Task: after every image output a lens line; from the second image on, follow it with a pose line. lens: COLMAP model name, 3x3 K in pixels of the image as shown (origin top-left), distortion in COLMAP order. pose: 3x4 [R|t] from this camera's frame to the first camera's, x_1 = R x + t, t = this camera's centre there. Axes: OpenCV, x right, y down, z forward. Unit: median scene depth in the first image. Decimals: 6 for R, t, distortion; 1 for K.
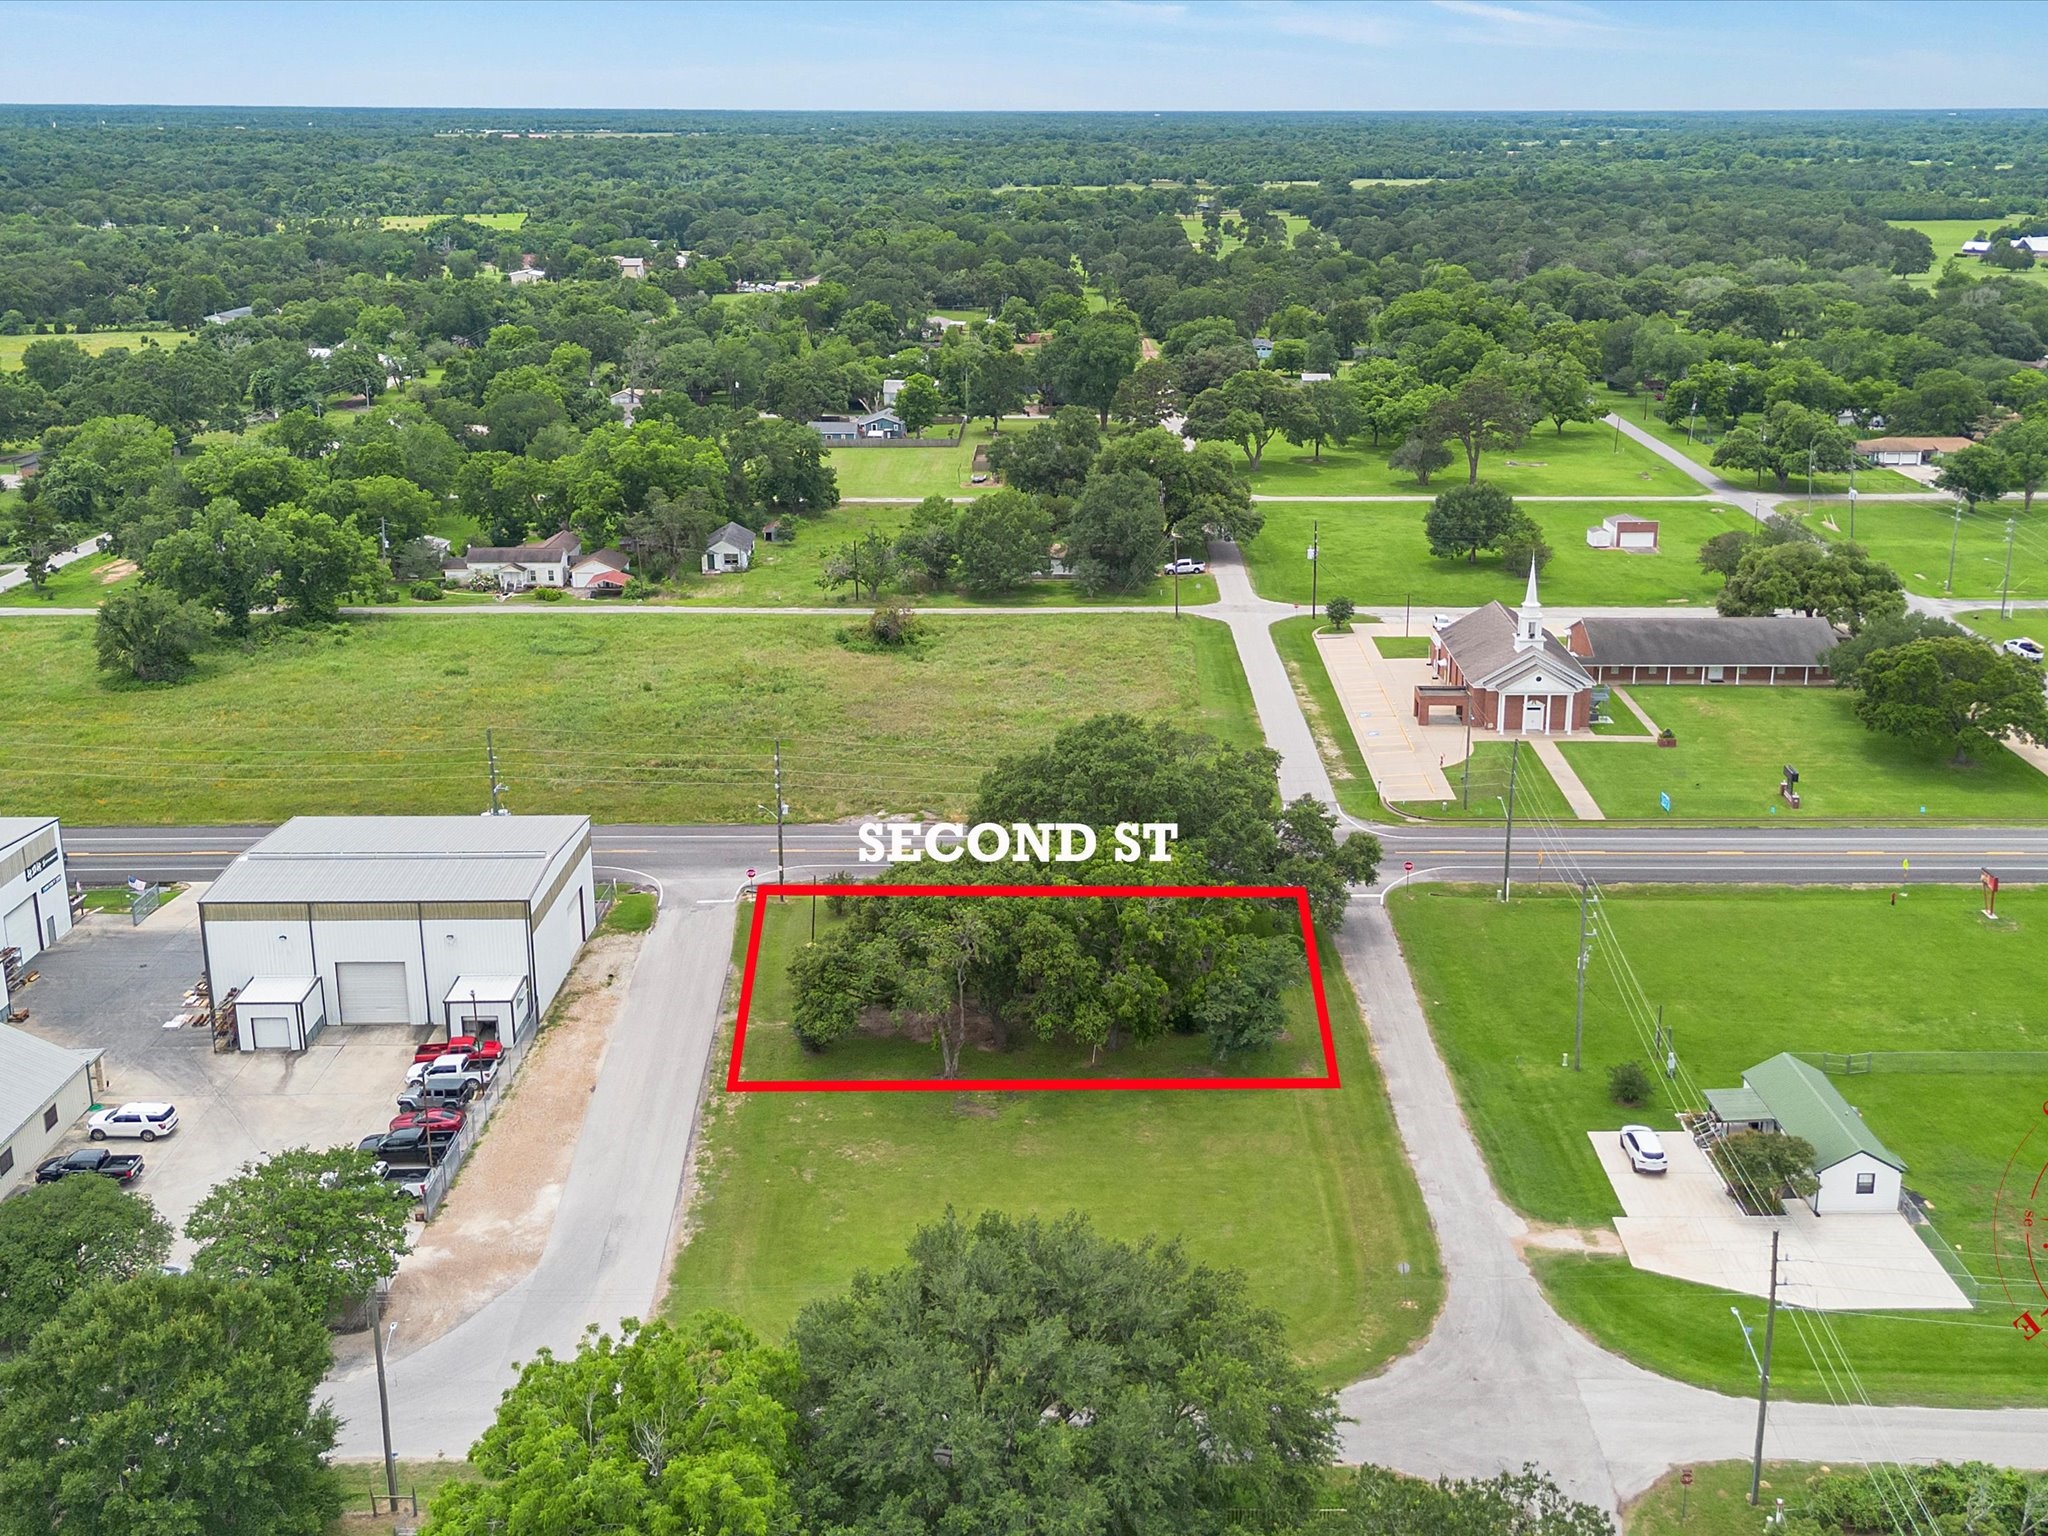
lens RADIAL K [[1982.5, 0, 1089.7], [0, 1982.5, 735.9], [0, 0, 1]] dist [0.130363, -0.240852]
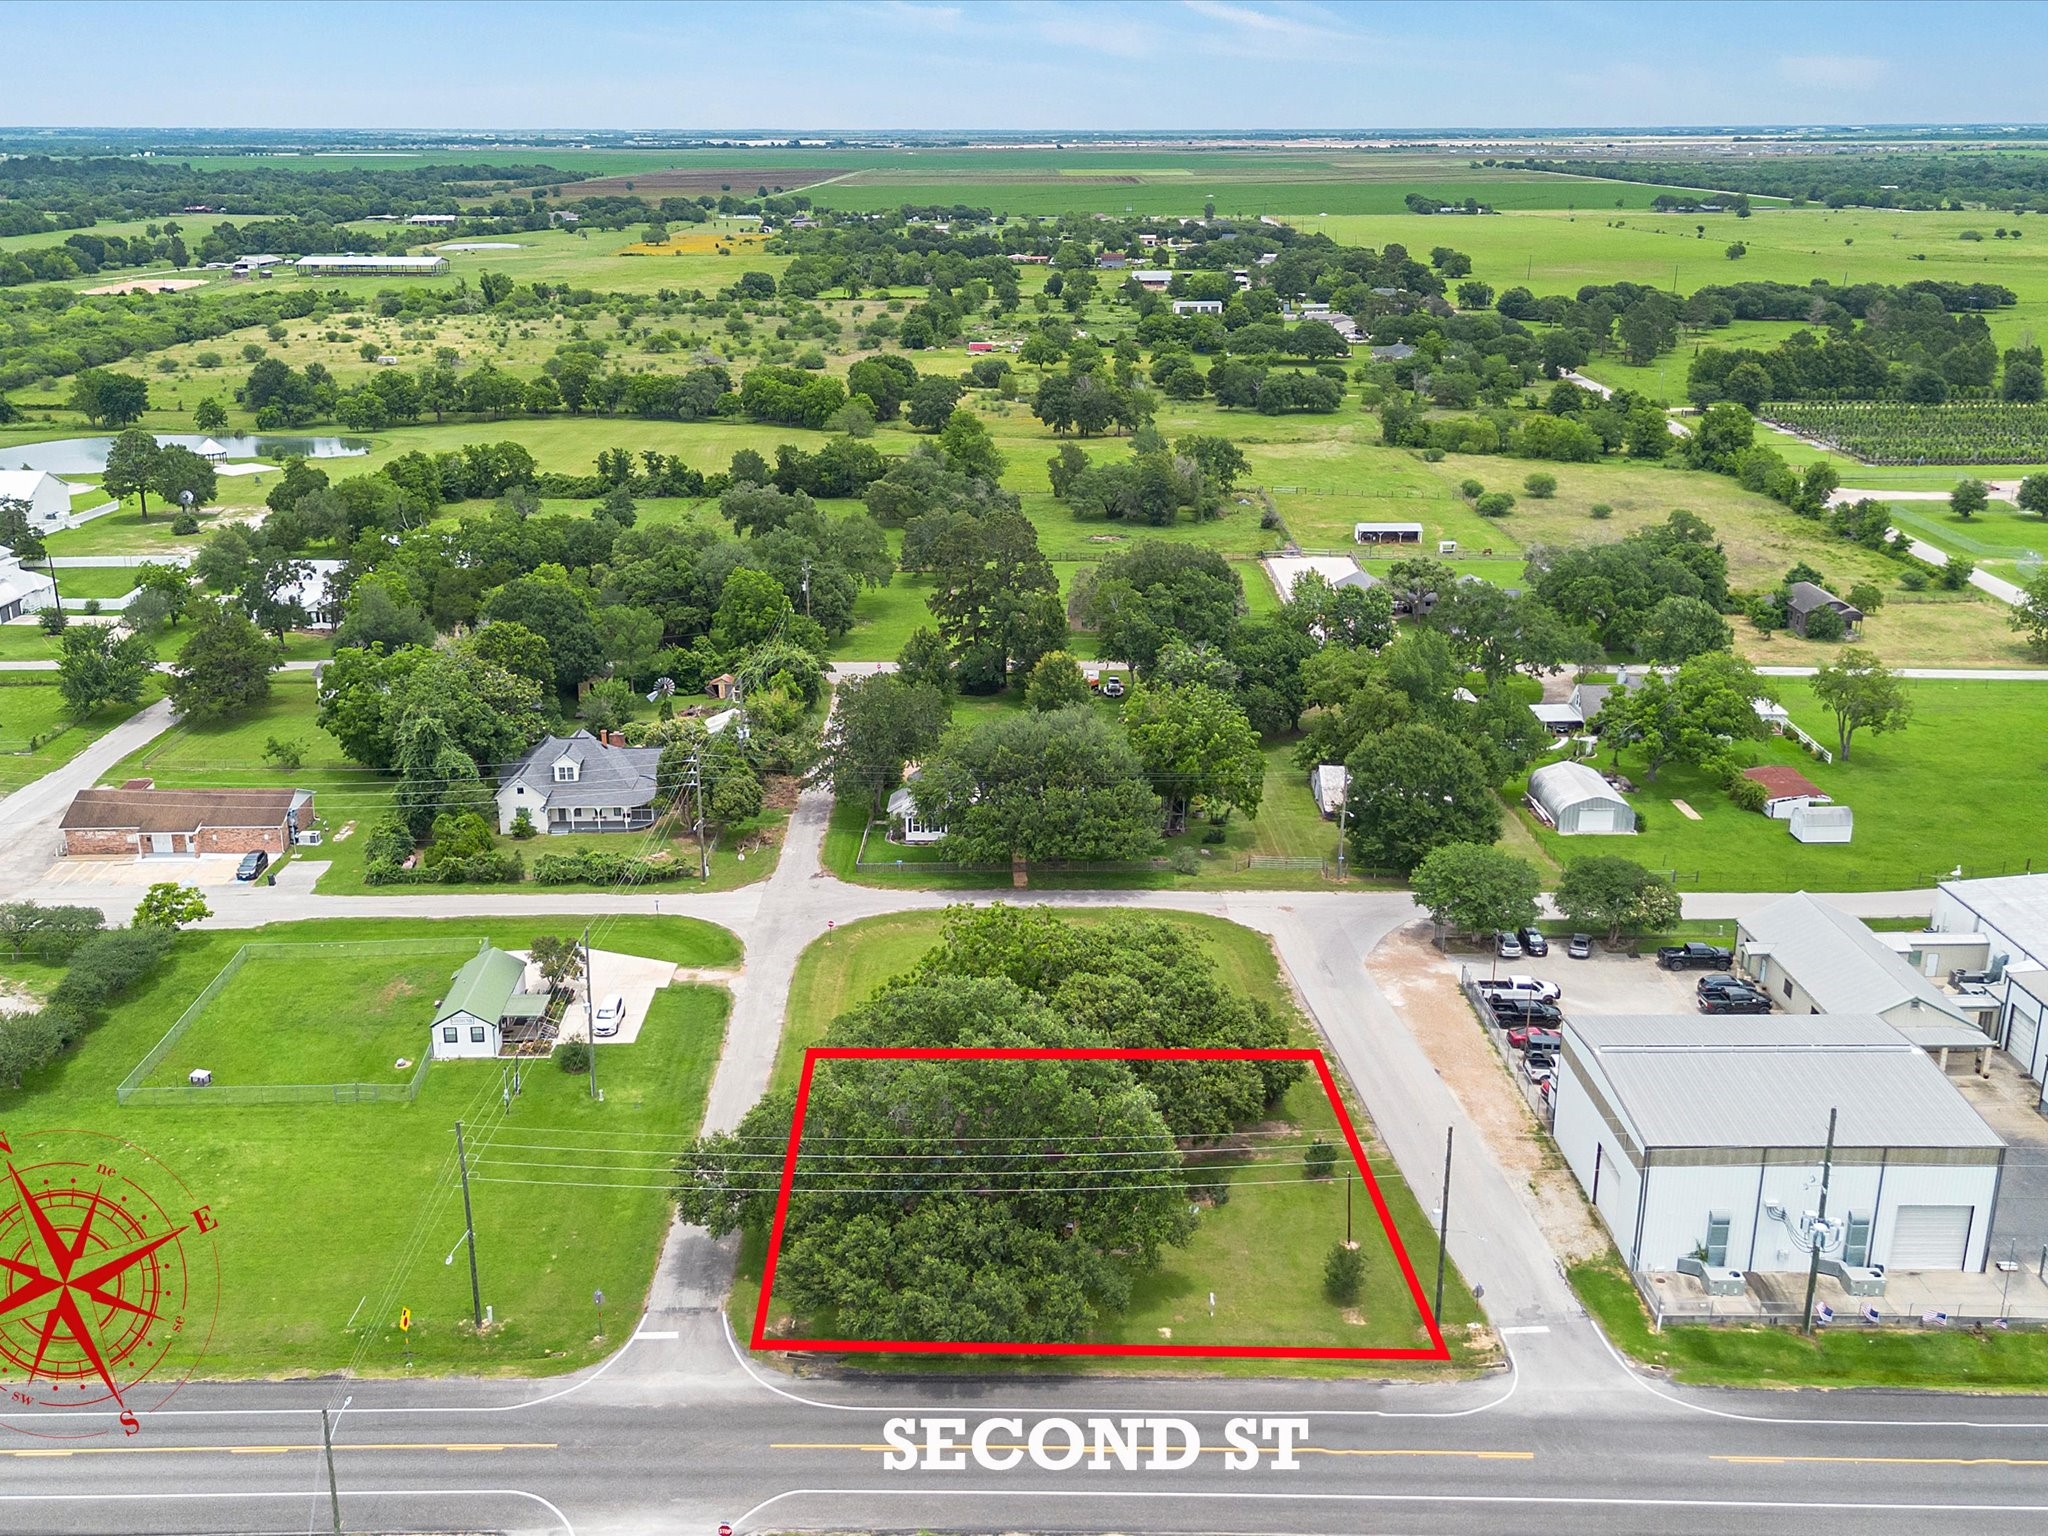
lens RADIAL K [[1935.2, 0, 992.6], [0, 1935.2, 768.3], [0, 0, 1]] dist [0.088052, -0.104435]
pose [[-0.999997, 0.001890, 0.001810, 0.010866], [0.002592, 0.811790, 0.583943, -0.483502], [-0.000366, 0.583946, -0.811792, 1.370705]]
